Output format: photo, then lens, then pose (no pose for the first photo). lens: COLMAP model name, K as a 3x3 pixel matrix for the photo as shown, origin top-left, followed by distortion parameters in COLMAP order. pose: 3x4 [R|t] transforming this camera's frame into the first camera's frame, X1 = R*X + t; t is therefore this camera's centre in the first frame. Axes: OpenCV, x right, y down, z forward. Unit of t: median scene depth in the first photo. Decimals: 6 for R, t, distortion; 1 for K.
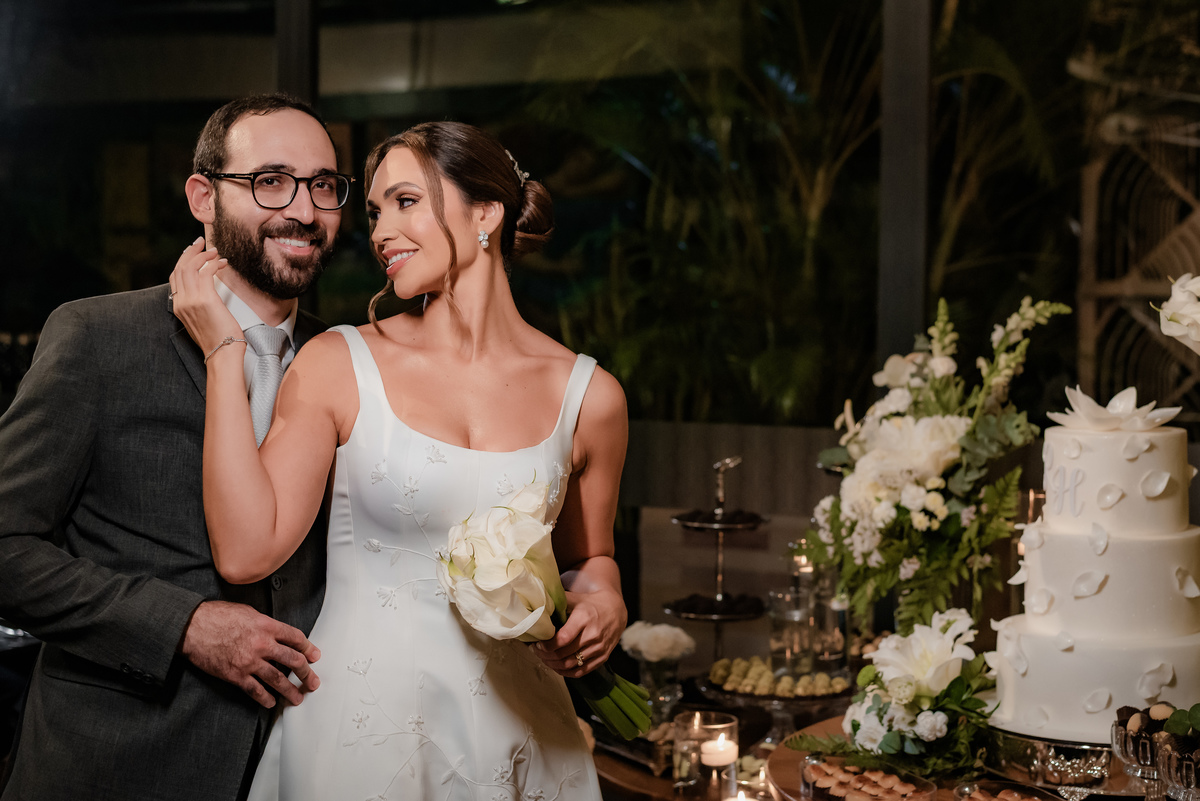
lens RADIAL K [[1810.8, 0, 618.3], [0, 1810.8, 415.2], [0, 0, 1]] dist [0.019073, 0.000000]
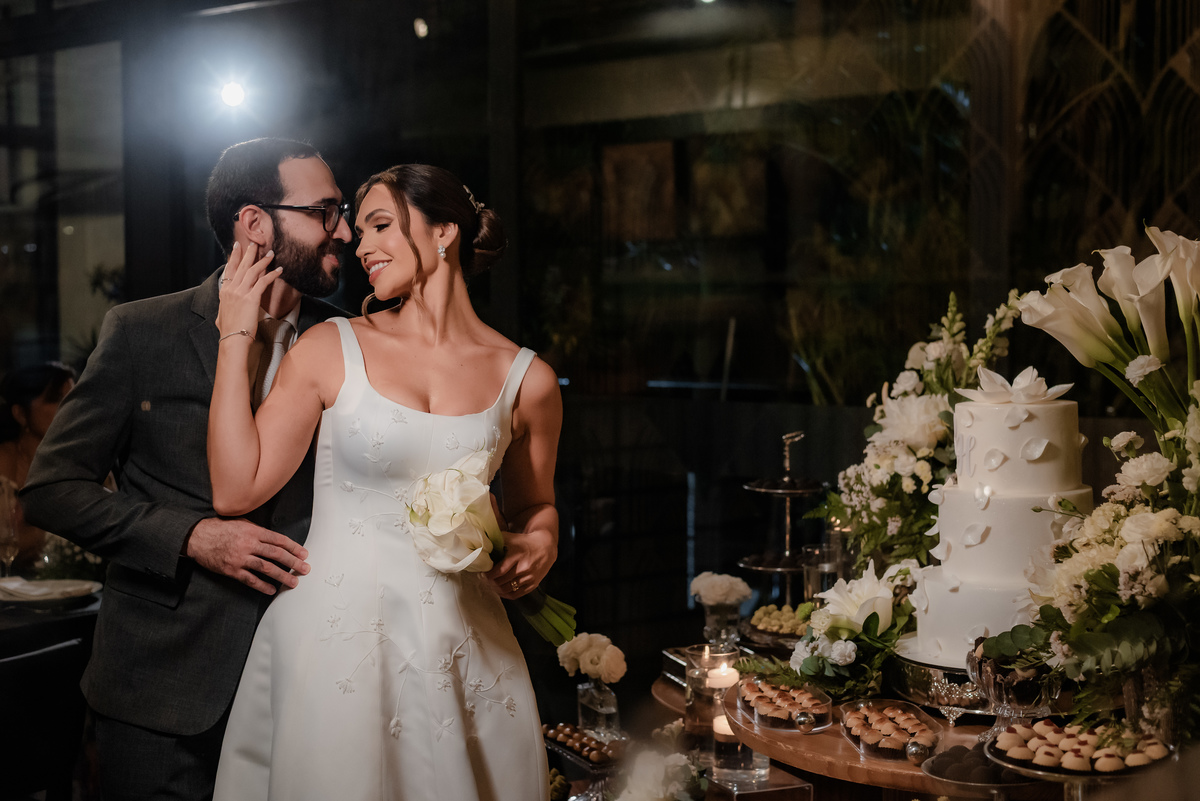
lens RADIAL K [[1810.8, 0, 649.4], [0, 1810.8, 317.2], [0, 0, 1]] dist [0.019073, 0.000000]
pose [[0.967065, -0.010553, -0.254311, 0.372934], [-0.003160, 0.998565, -0.053452, 0.017211], [0.254510, 0.052495, 0.965644, -0.196451]]
